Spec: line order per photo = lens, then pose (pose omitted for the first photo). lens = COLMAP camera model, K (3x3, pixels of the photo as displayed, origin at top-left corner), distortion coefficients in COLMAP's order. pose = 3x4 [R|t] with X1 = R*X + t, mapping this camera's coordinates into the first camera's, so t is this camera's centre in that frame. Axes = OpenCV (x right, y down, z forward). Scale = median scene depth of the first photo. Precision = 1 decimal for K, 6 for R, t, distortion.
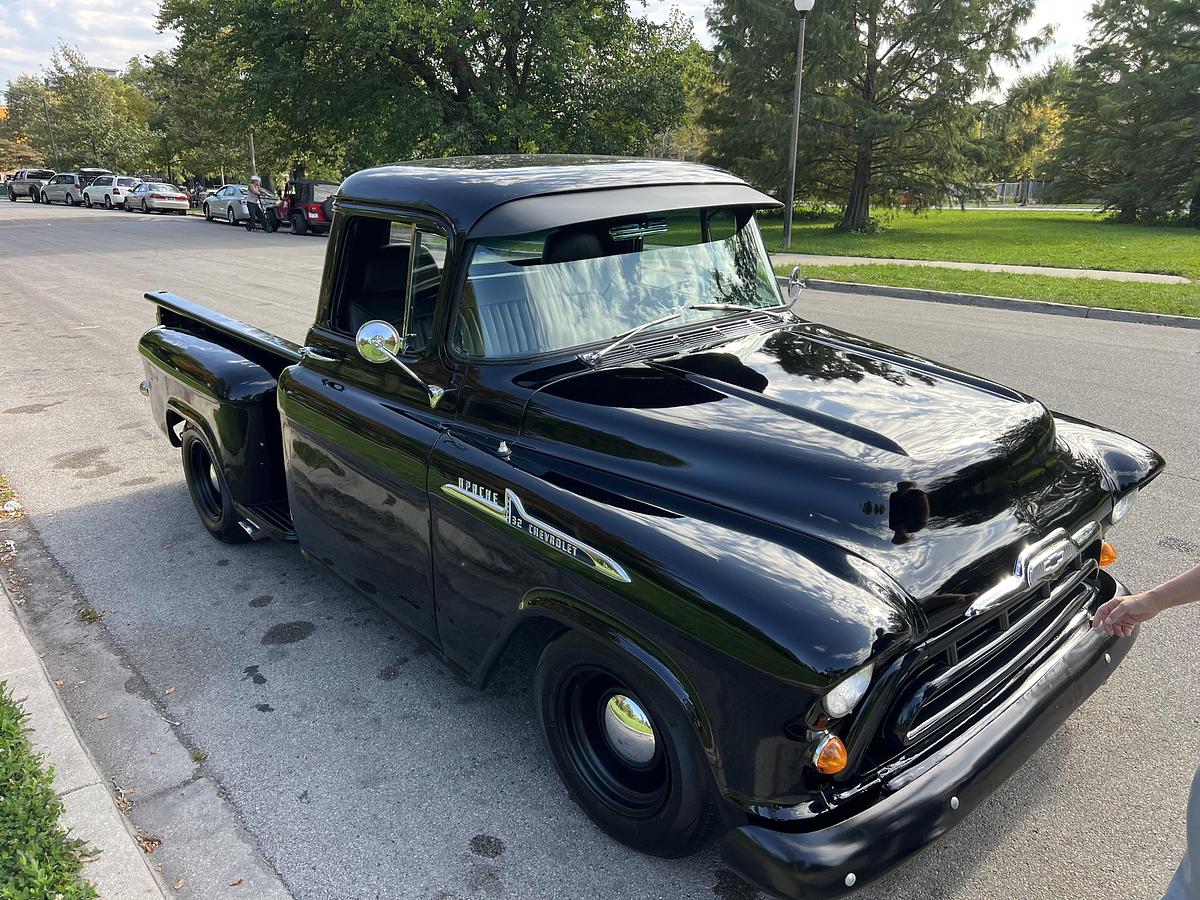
lens RADIAL K [[882.6, 0, 601.0], [0, 882.6, 448.6], [0, 0, 1]] dist [0.009668, 0.005249]
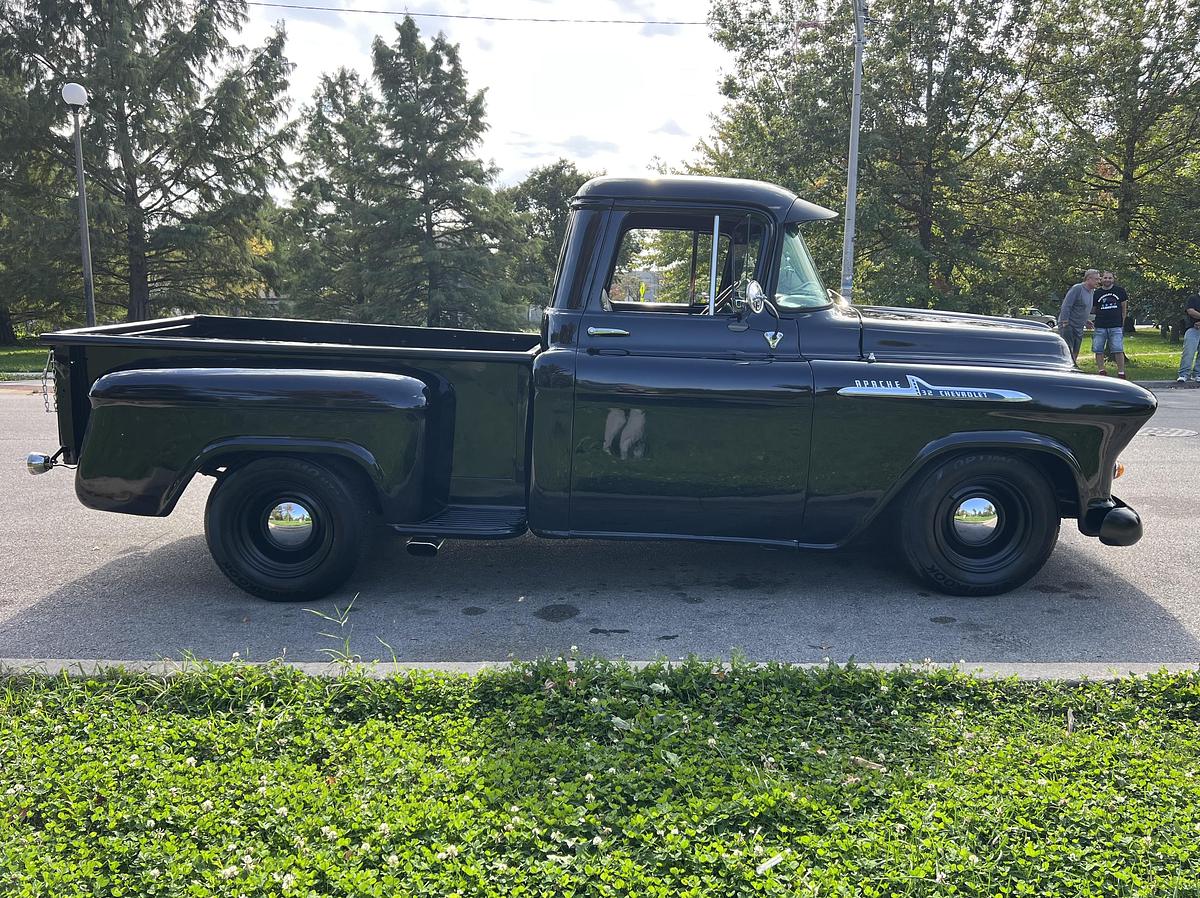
lens RADIAL K [[948.8, 0, 598.4], [0, 948.8, 446.6], [0, 0, 1]] dist [0.177702, -0.348652]
pose [[0.710137, -0.114113, 0.694755, -0.644506], [0.216271, 0.974425, -0.061011, 0.059020], [-0.670024, 0.193581, 0.716655, 0.079639]]
